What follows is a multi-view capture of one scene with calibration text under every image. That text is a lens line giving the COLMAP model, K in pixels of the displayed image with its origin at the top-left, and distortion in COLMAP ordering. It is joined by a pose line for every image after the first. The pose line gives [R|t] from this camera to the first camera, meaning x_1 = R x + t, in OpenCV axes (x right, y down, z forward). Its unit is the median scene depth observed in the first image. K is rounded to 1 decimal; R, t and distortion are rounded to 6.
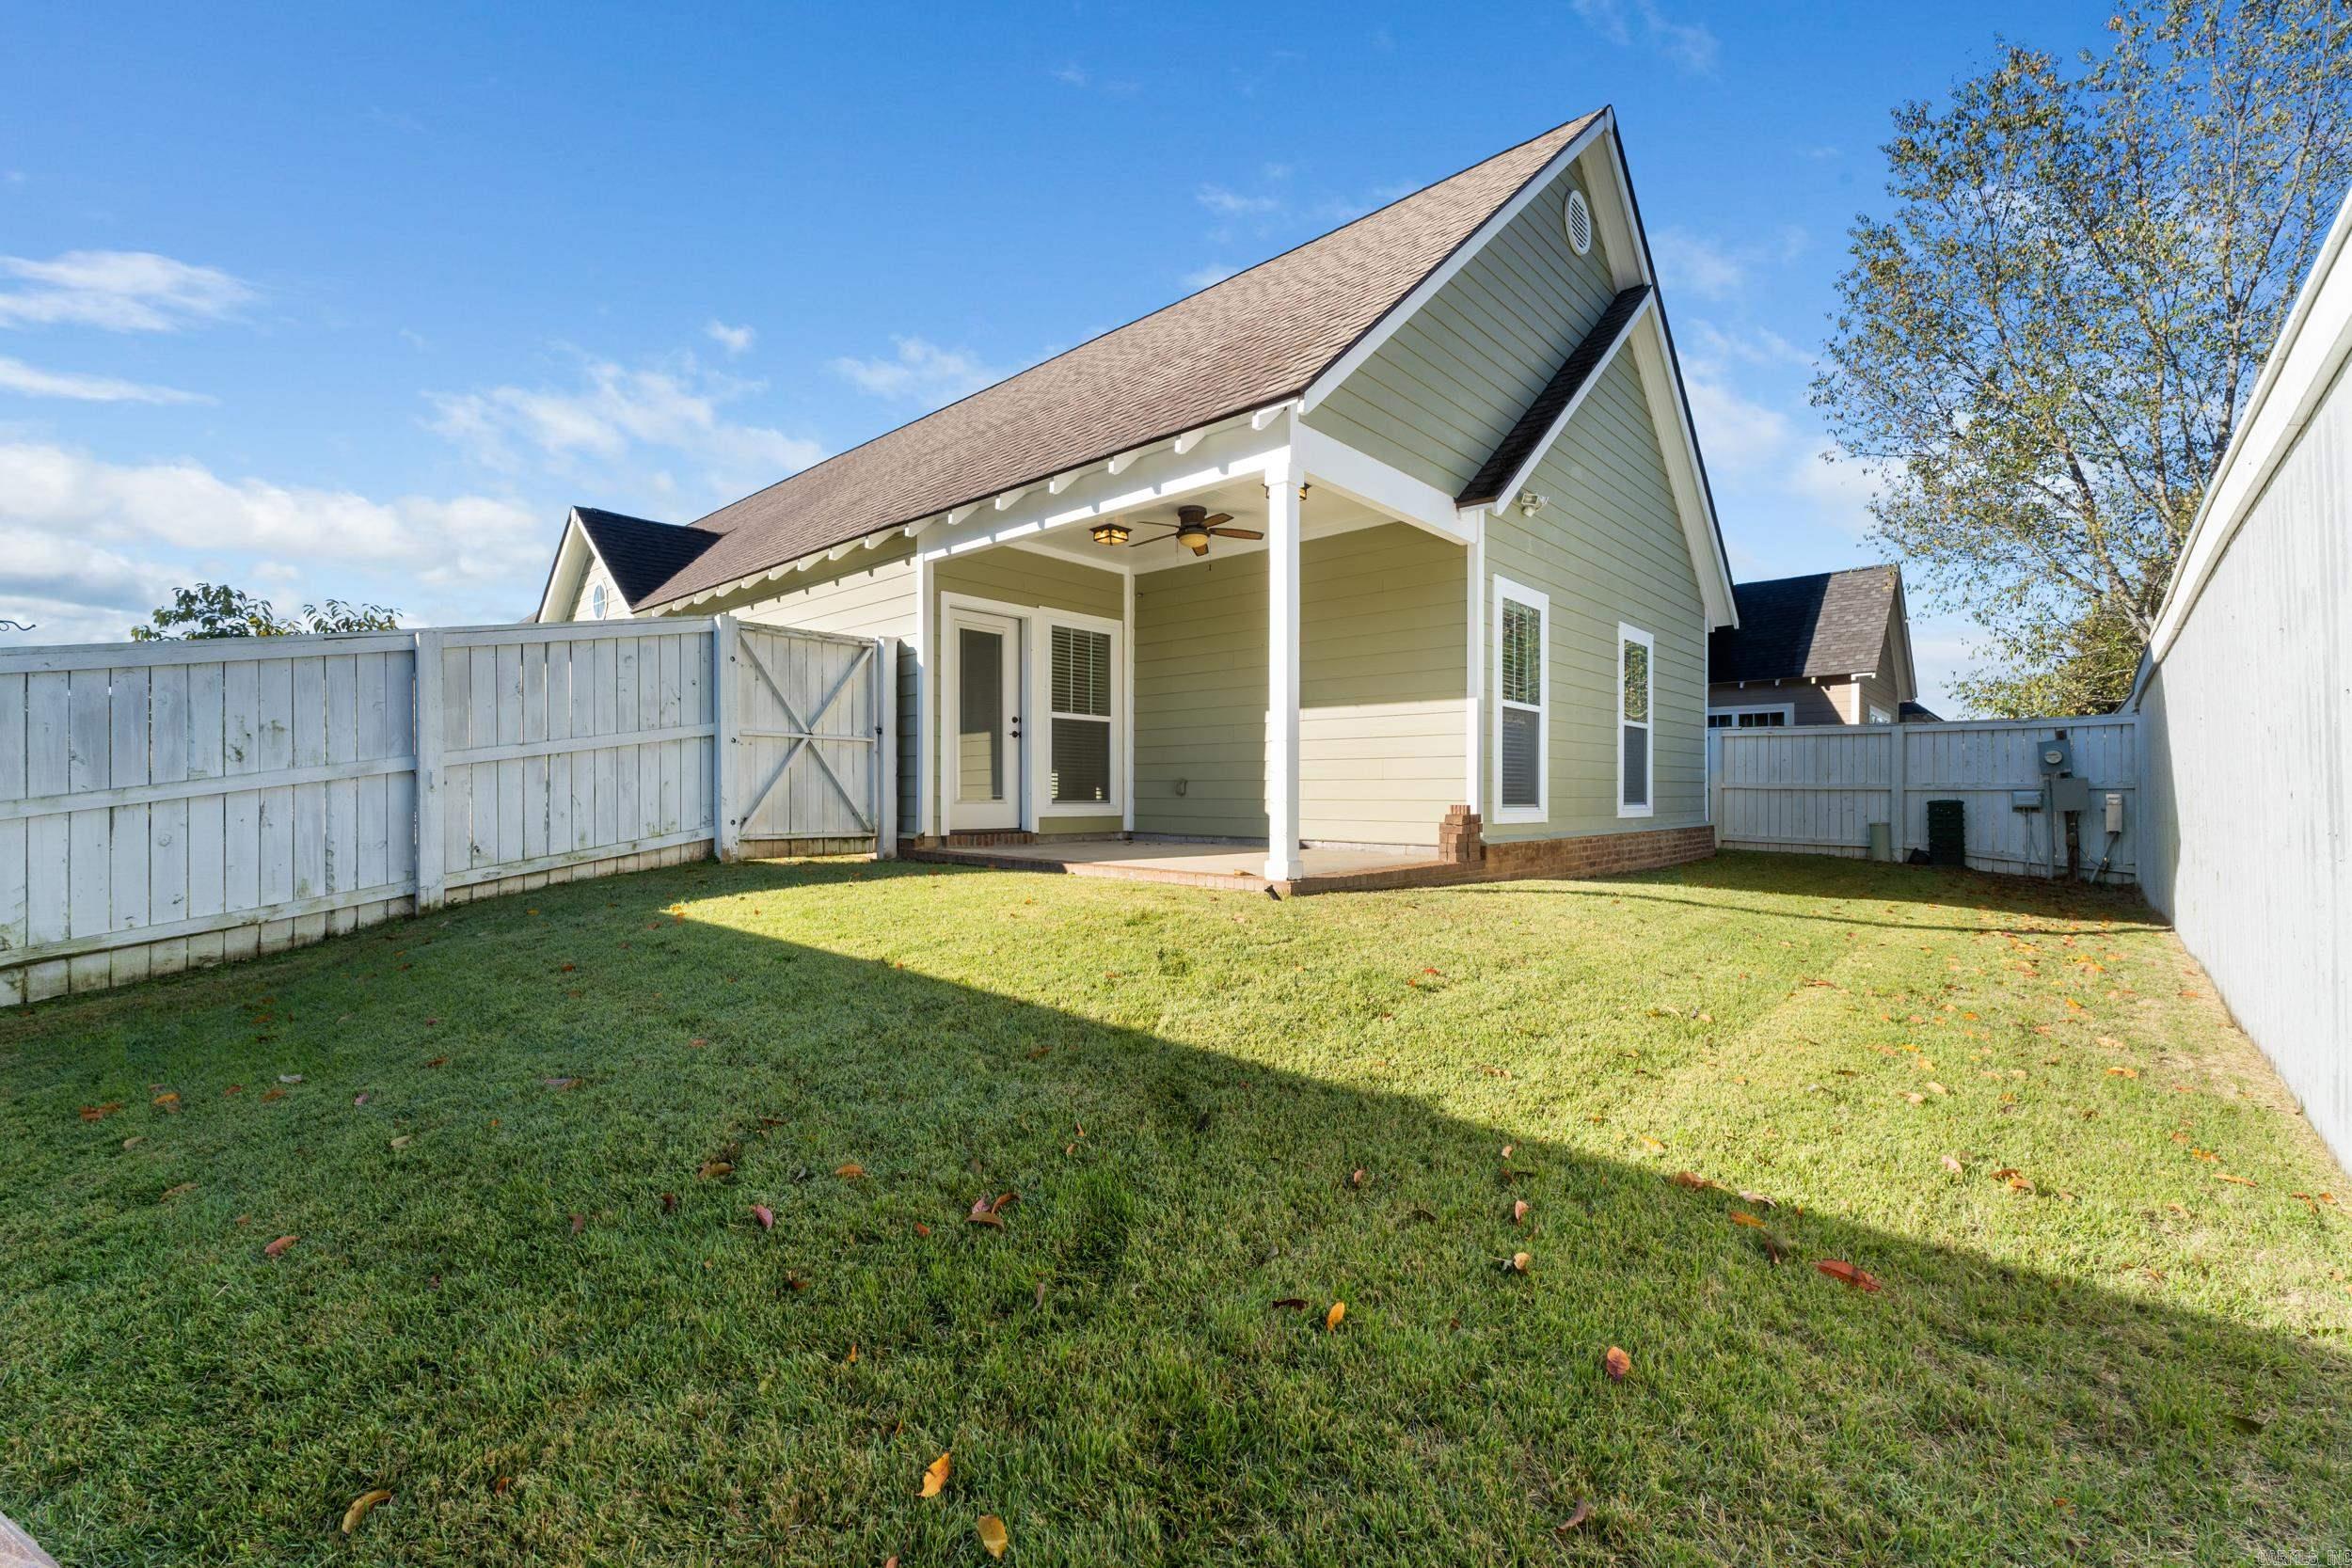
lens RADIAL K [[991.9, 0, 1175.3], [0, 991.9, 792.6], [0, 0, 1]] dist [0.001791, 0.000812]
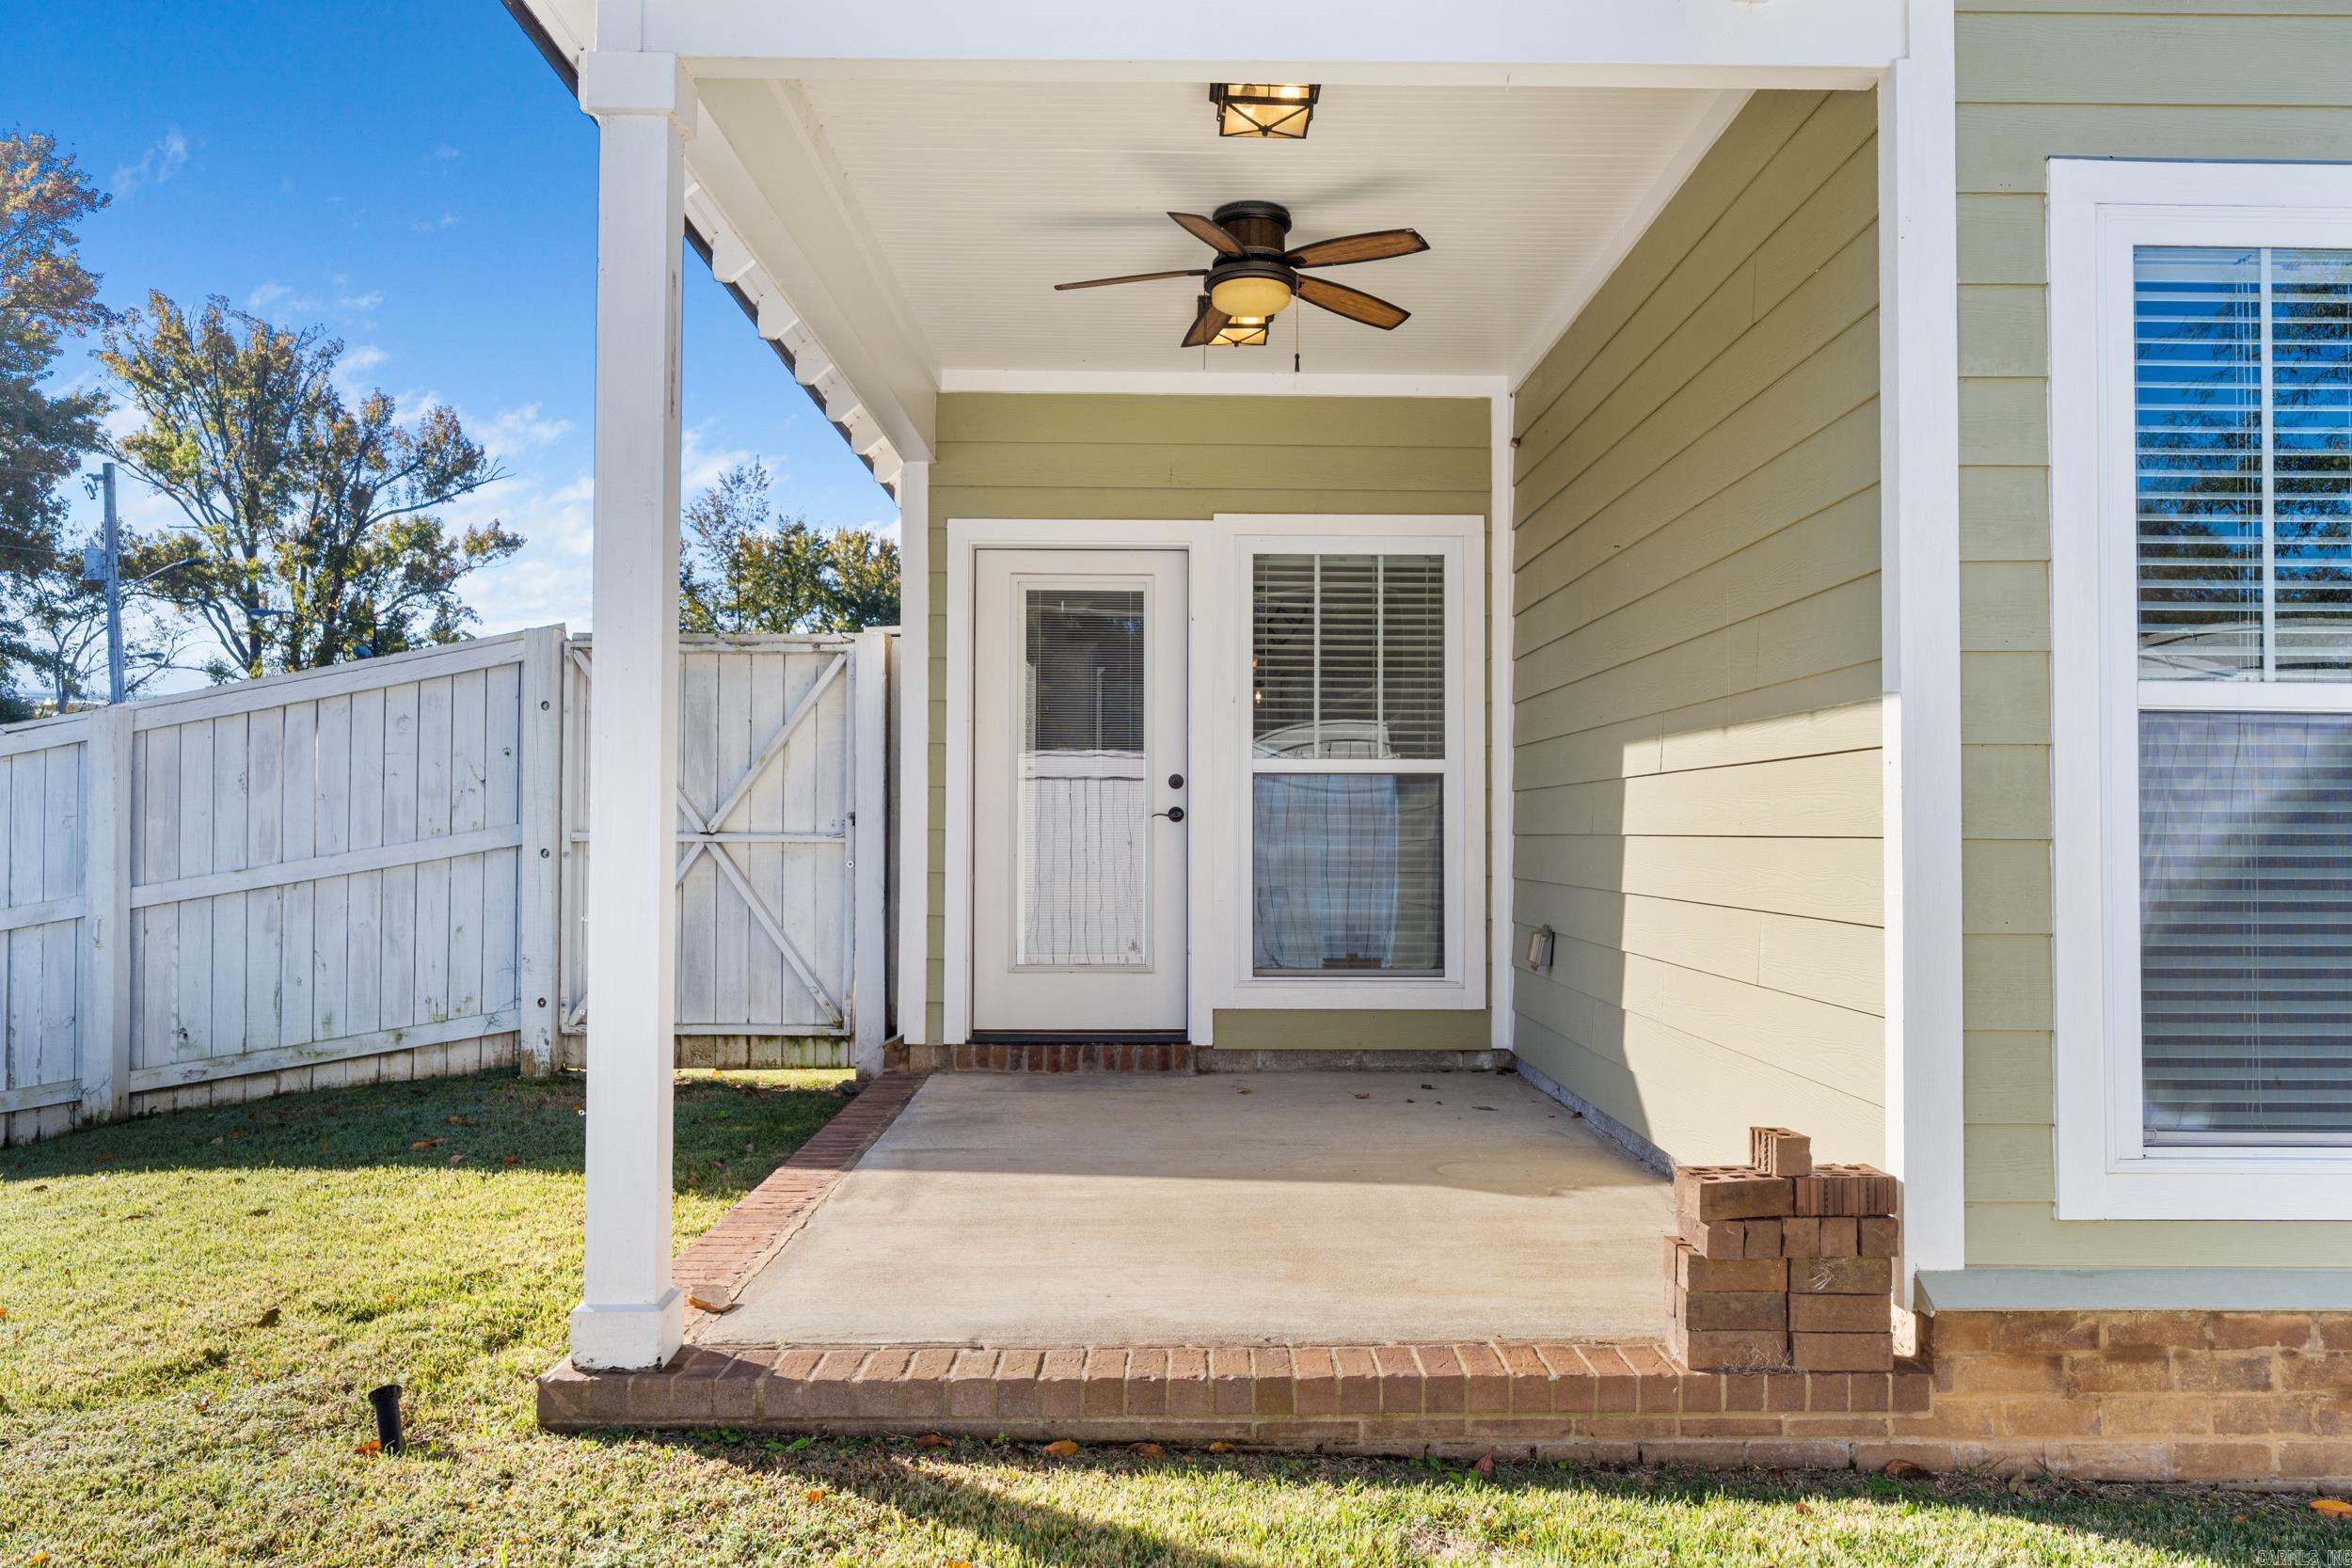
lens RADIAL K [[1837.4, 0, 1176.7], [0, 1837.4, 789.4], [0, 0, 1]] dist [0.005204, 0.000998]
pose [[0.680009, -0.015801, -0.733034, 0.496583], [0.000296, 0.999774, -0.021276, -0.060687], [0.733204, 0.014251, 0.679859, 0.519638]]
